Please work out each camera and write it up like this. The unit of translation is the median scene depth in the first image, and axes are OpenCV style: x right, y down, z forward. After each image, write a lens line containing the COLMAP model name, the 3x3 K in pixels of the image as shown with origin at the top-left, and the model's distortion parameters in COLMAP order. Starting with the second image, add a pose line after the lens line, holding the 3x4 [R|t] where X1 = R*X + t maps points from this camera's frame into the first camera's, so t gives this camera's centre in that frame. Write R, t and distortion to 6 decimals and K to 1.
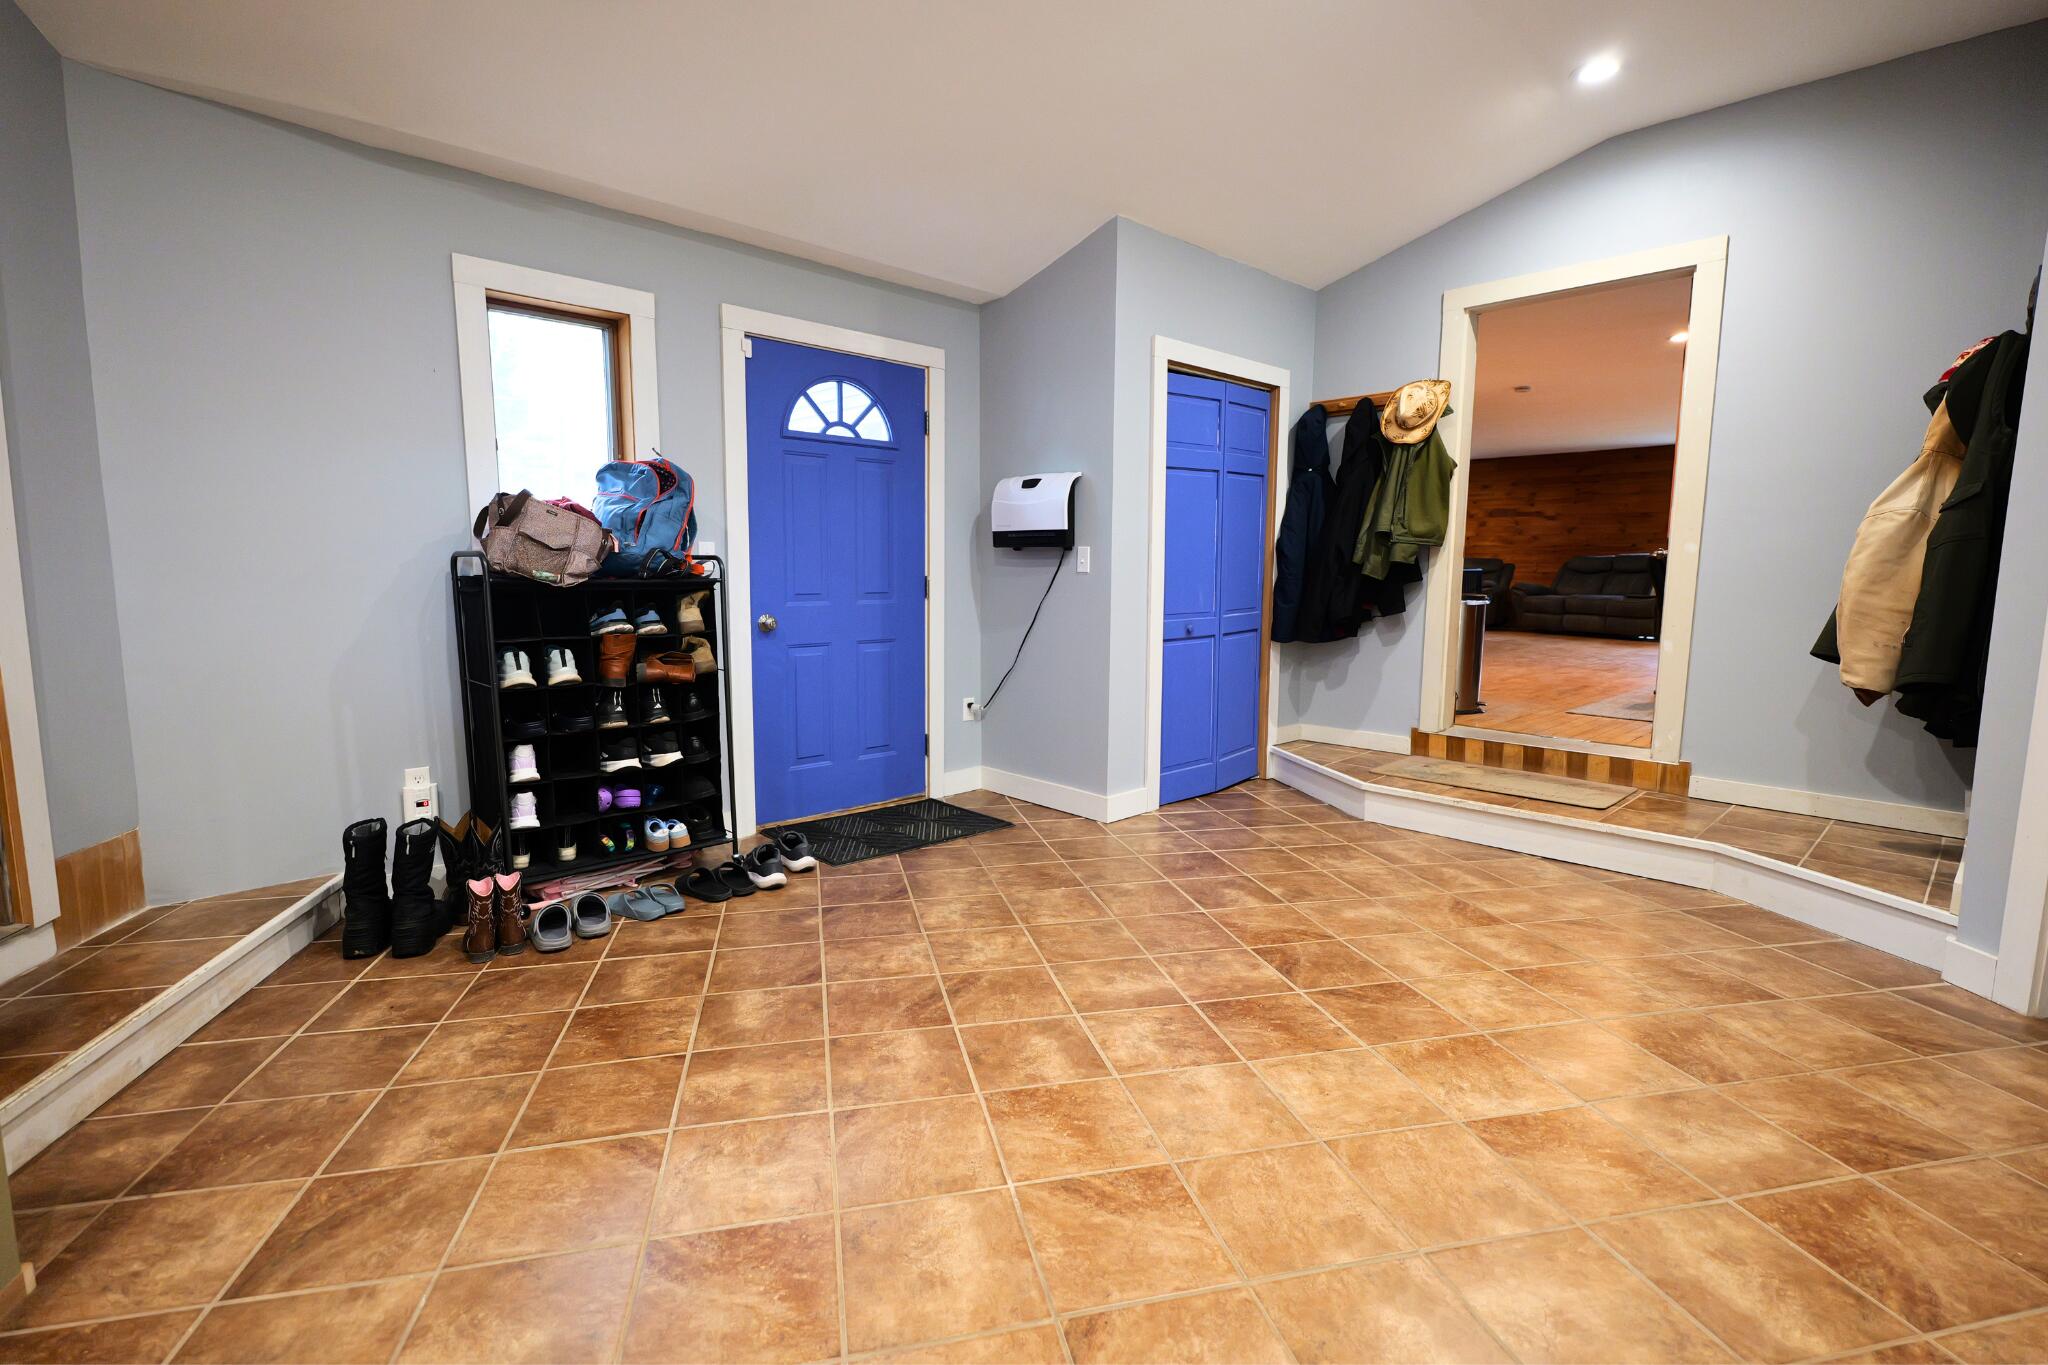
lens RADIAL K [[947.7, 0, 1024.2], [0, 947.7, 678.3], [0, 0, 1]] dist [-0.001763, -0.000369]
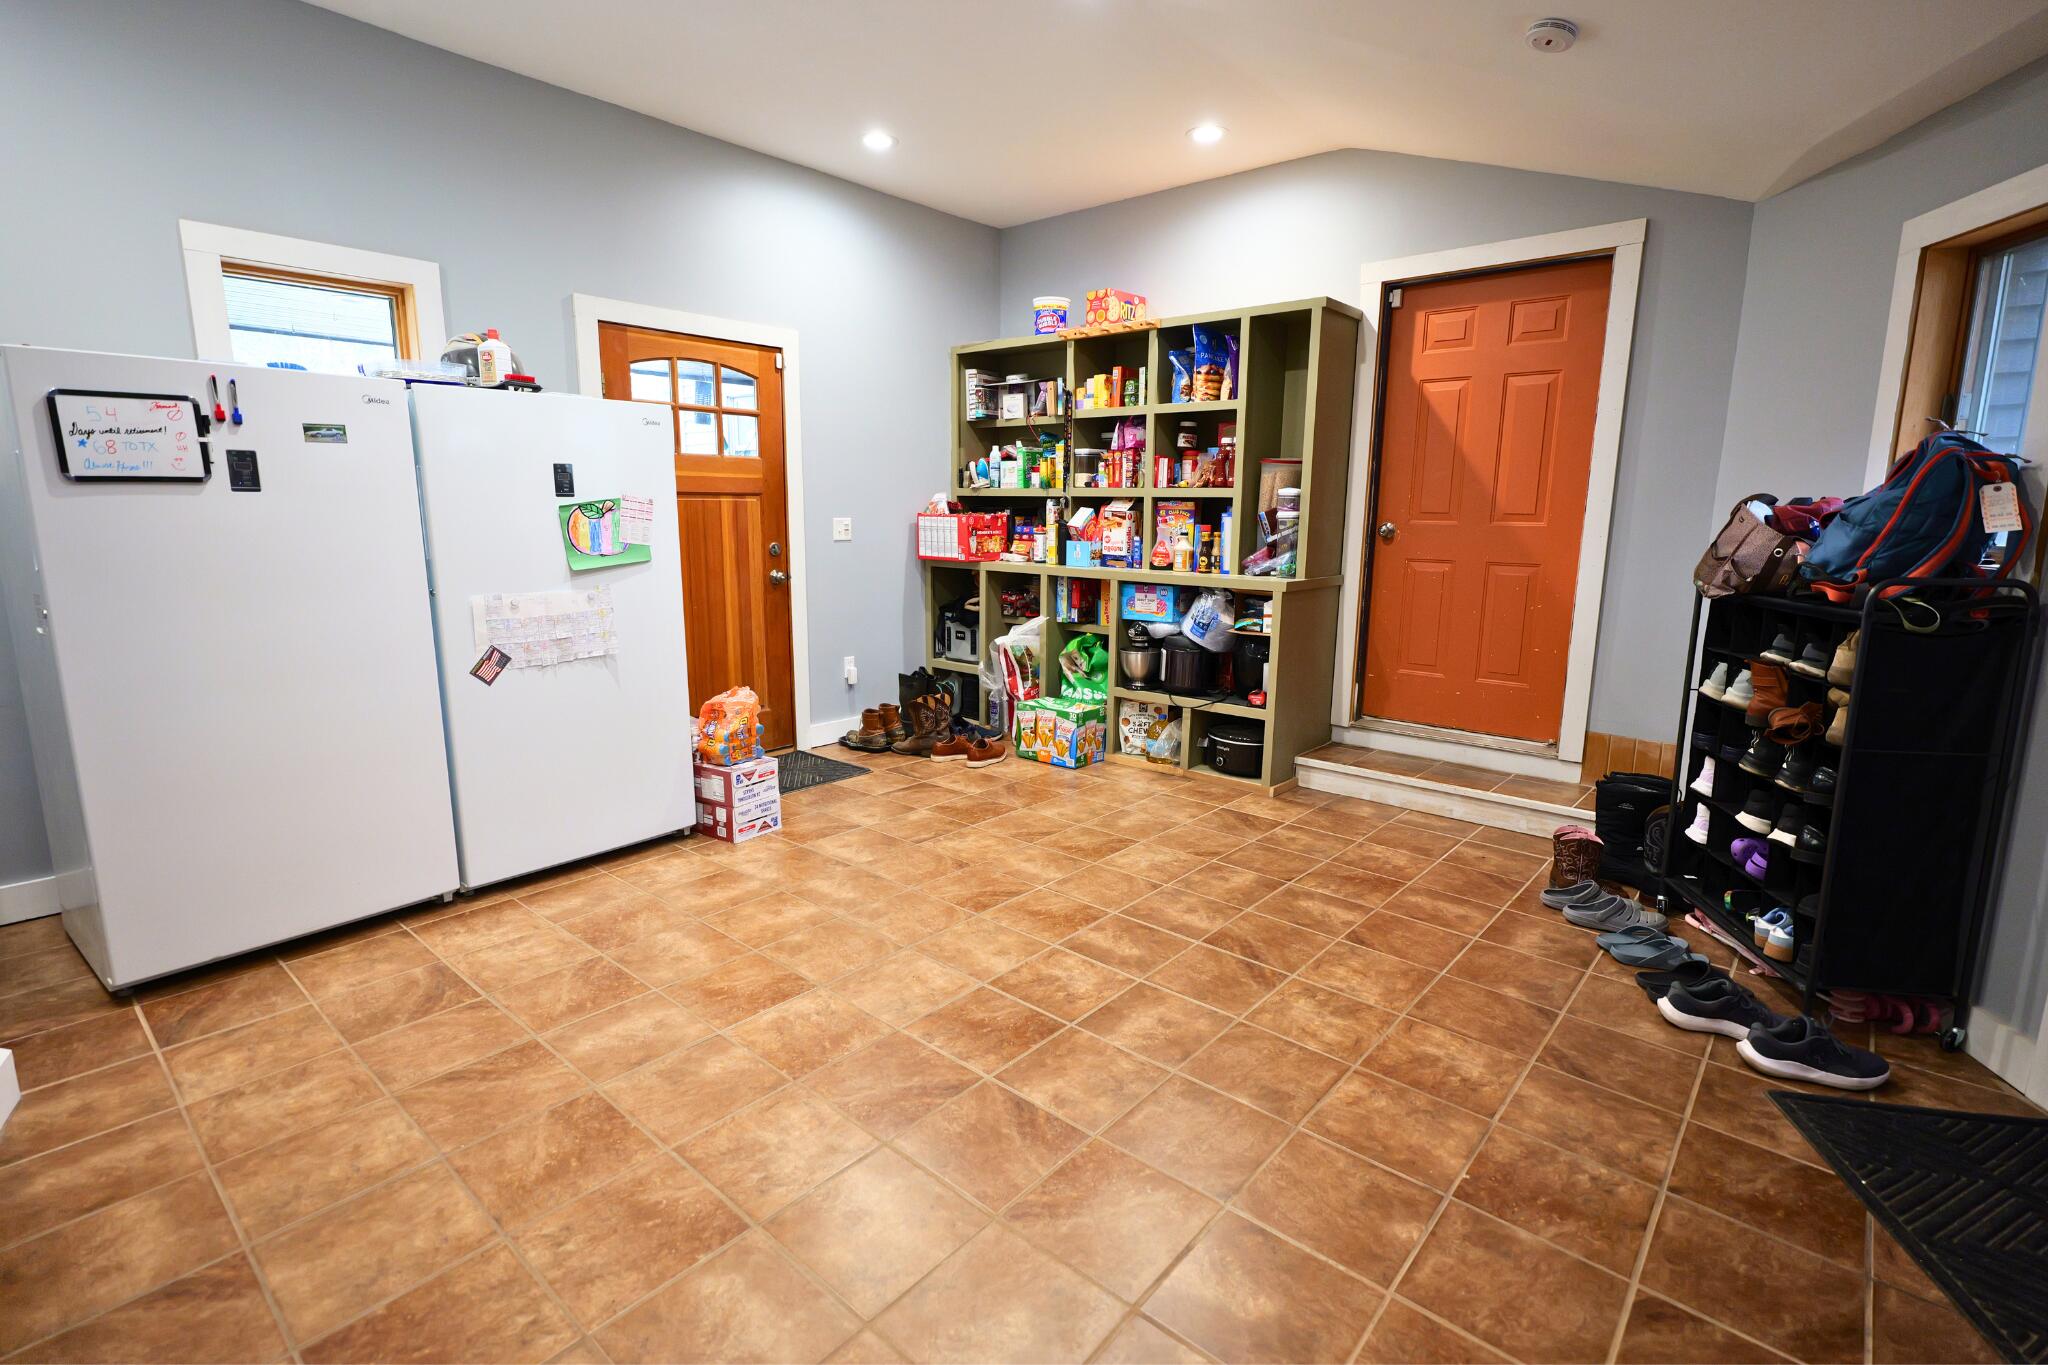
lens RADIAL K [[947.7, 0, 1027.0], [0, 947.7, 677.4], [0, 0, 1]] dist [-0.001763, -0.000369]
pose [[-0.806479, 0.092912, -0.583917, 0.796574], [-0.085086, 0.959059, 0.270121, -0.280723], [0.585109, 0.267530, -0.765556, 1.717332]]
